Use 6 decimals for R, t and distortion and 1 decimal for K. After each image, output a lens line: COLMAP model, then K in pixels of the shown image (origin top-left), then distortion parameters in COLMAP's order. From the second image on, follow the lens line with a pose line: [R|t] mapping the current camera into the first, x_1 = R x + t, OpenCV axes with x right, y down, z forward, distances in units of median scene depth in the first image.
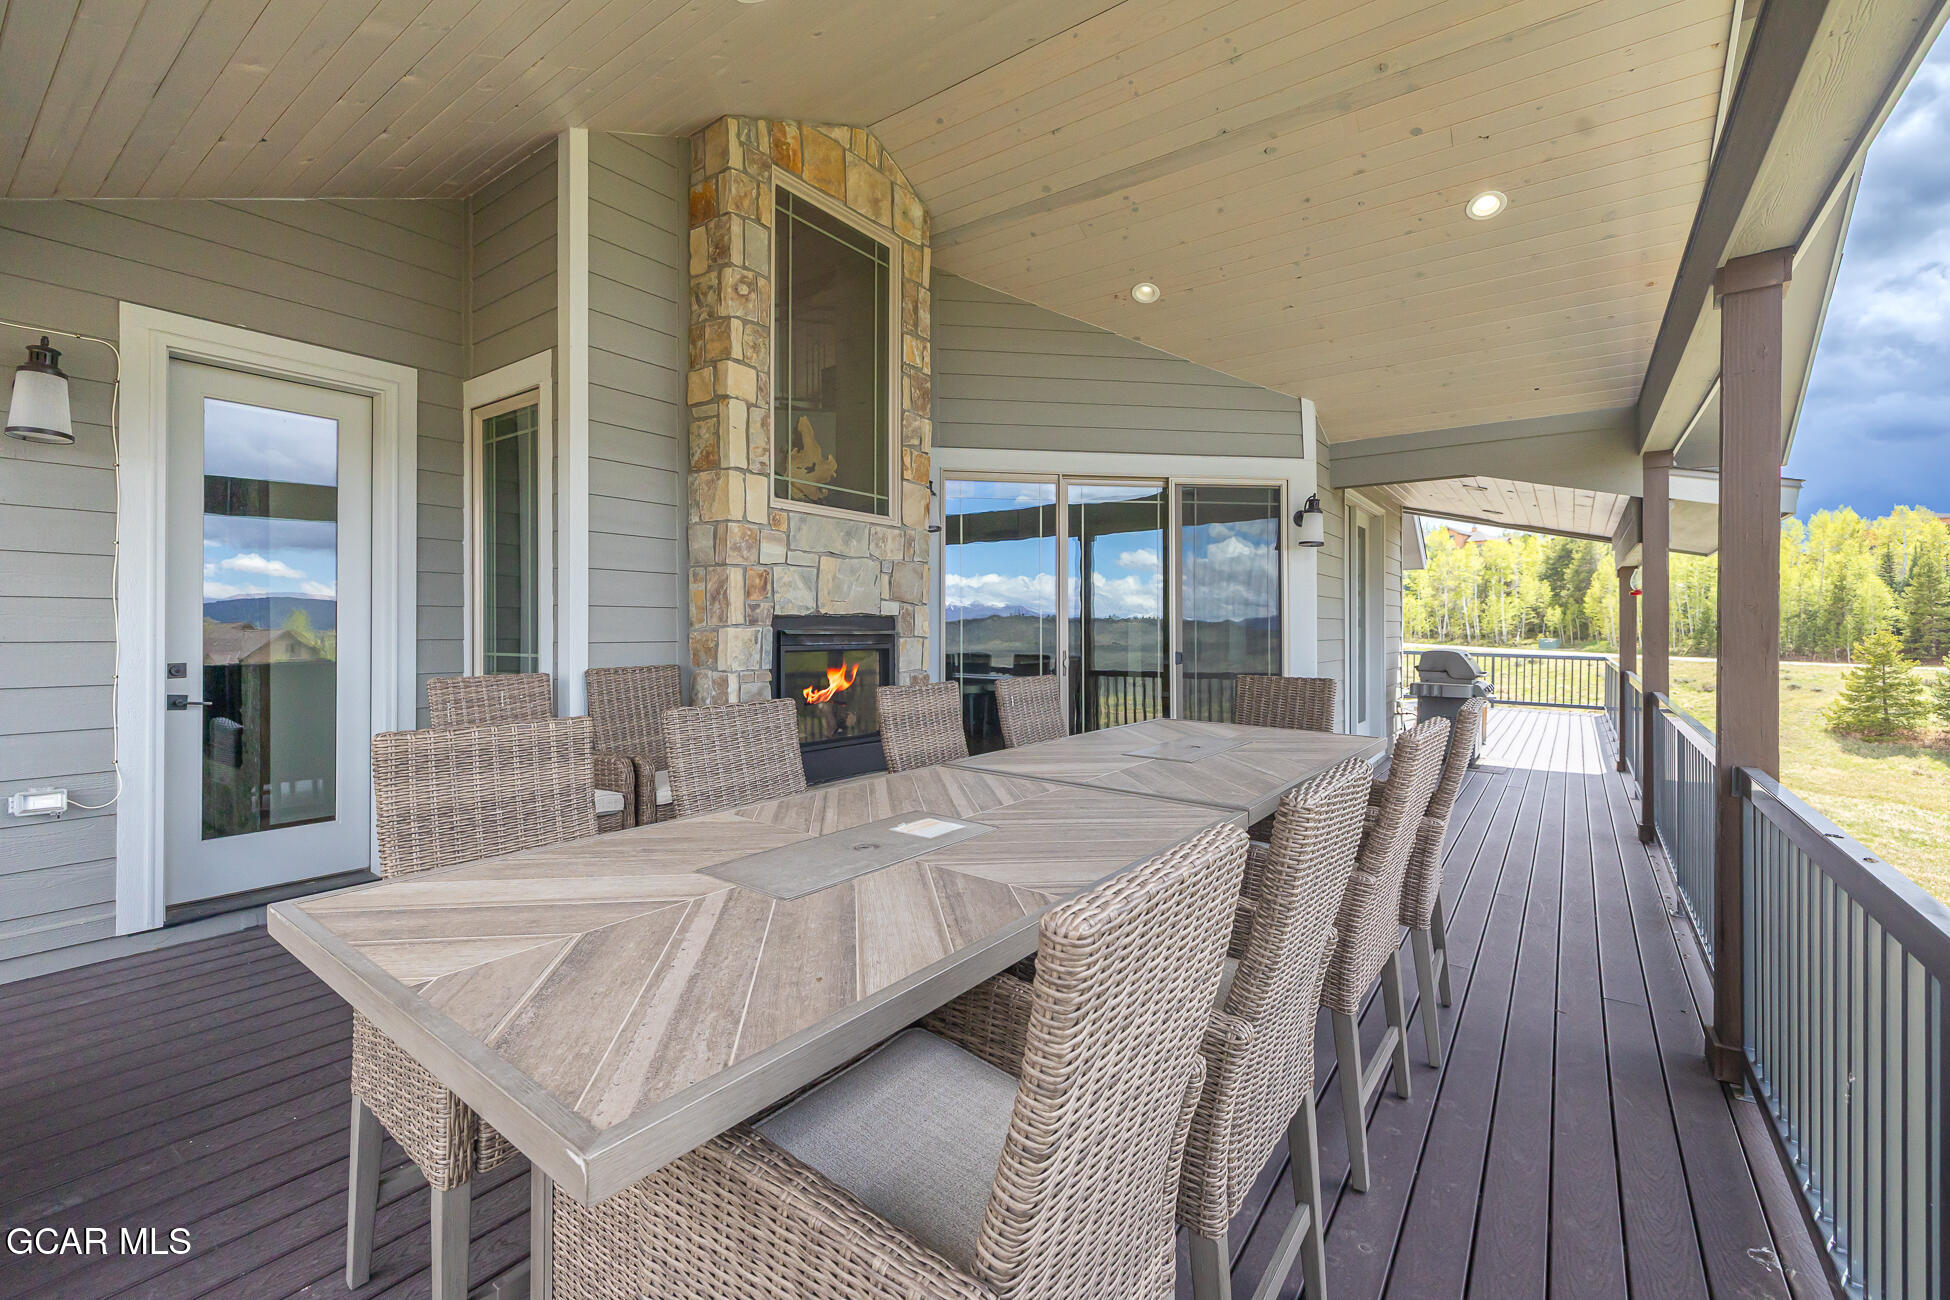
lens RADIAL K [[798.5, 0, 1022.6], [0, 798.5, 636.0], [0, 0, 1]] dist [0.002824, 0.000118]
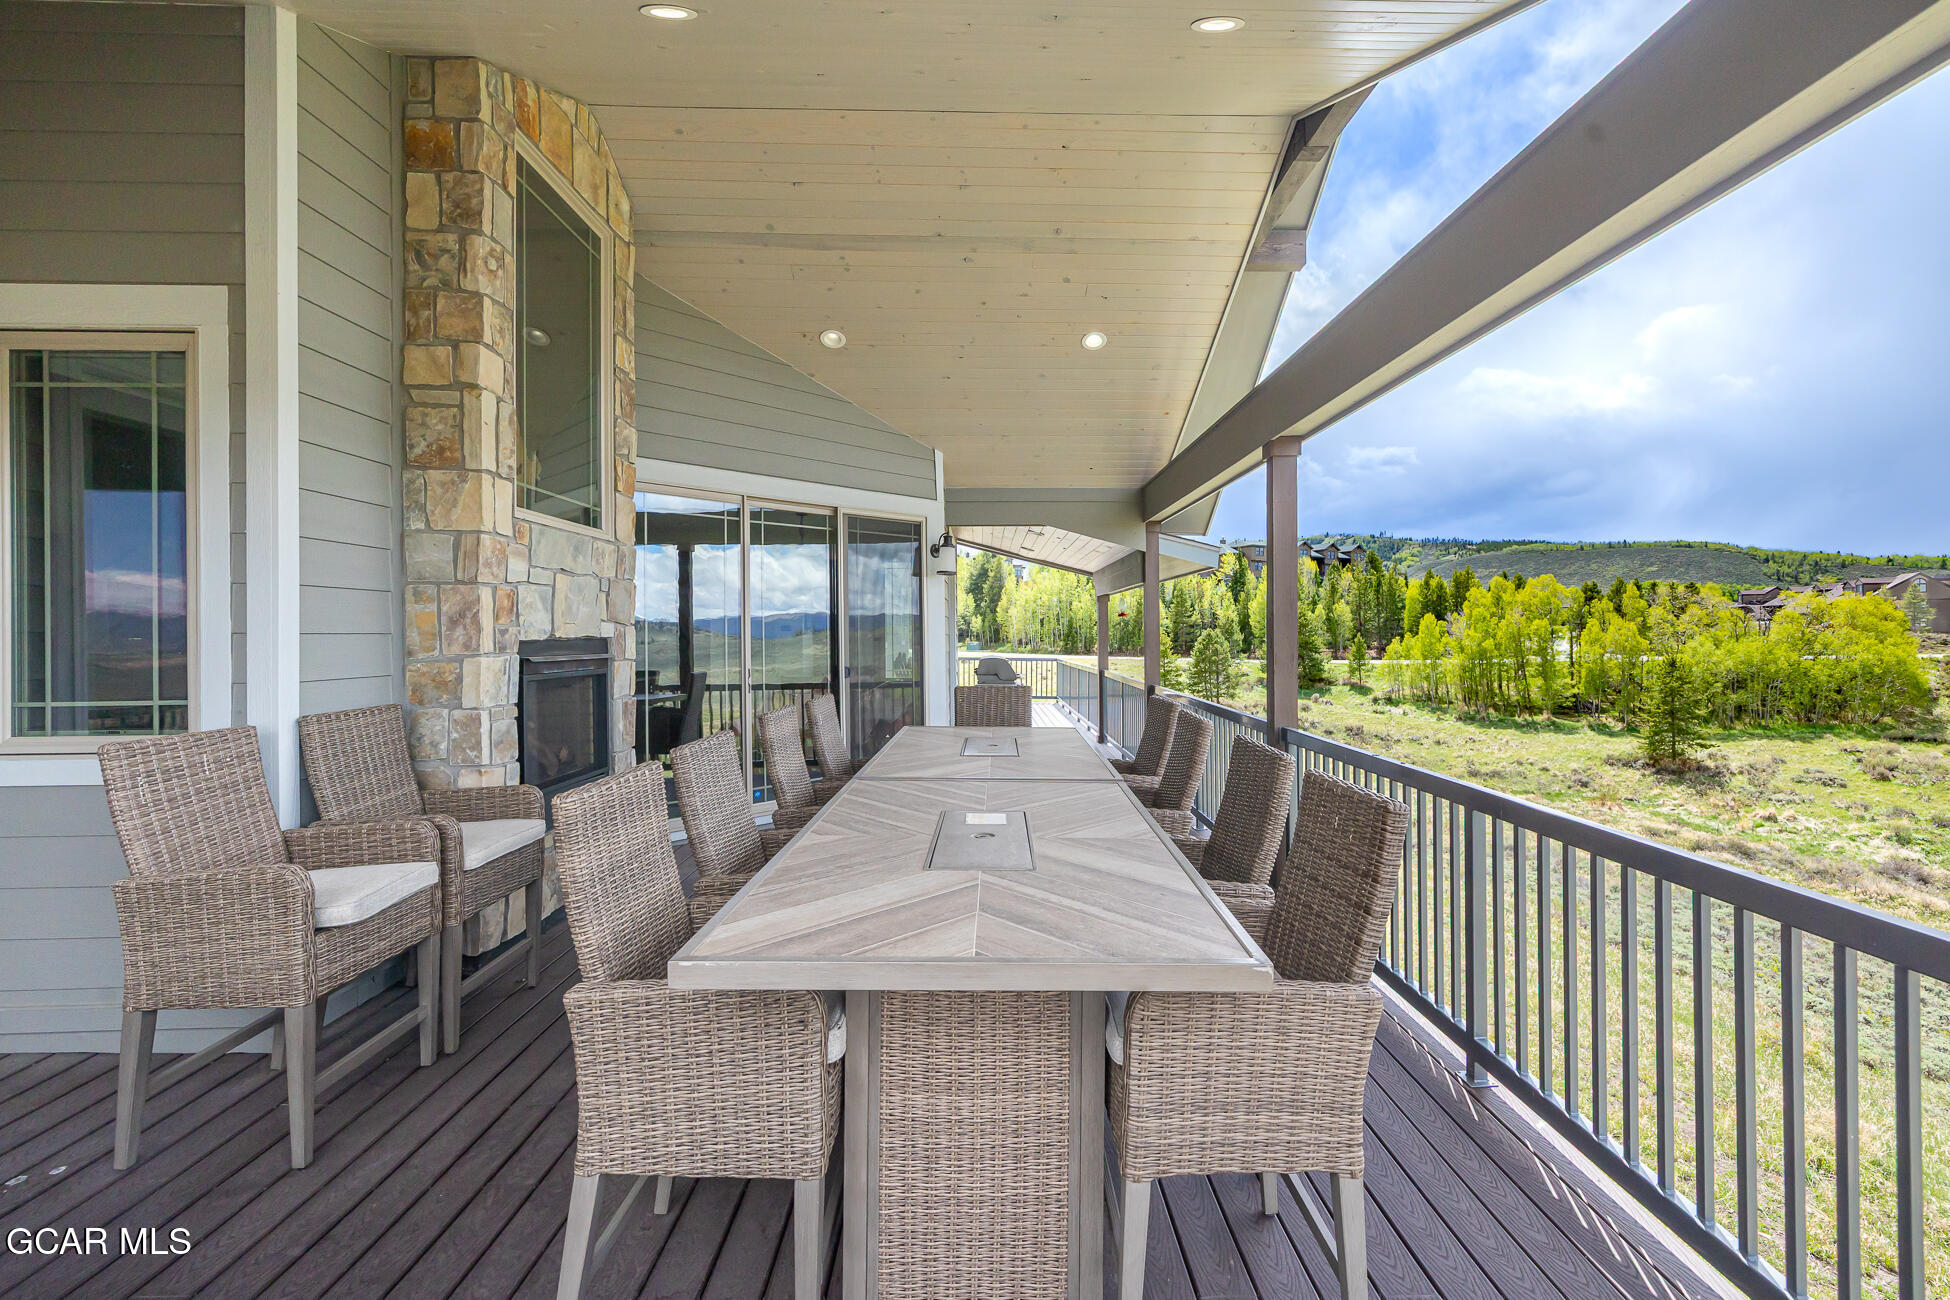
lens RADIAL K [[798.5, 0, 1022.6], [0, 798.5, 636.0], [0, 0, 1]] dist [0.002824, 0.000118]
pose [[0.794641, -0.005789, 0.607052, -0.409144], [0.009925, 0.999945, -0.003457, -0.023435], [-0.606999, 0.008773, 0.794654, -0.027783]]
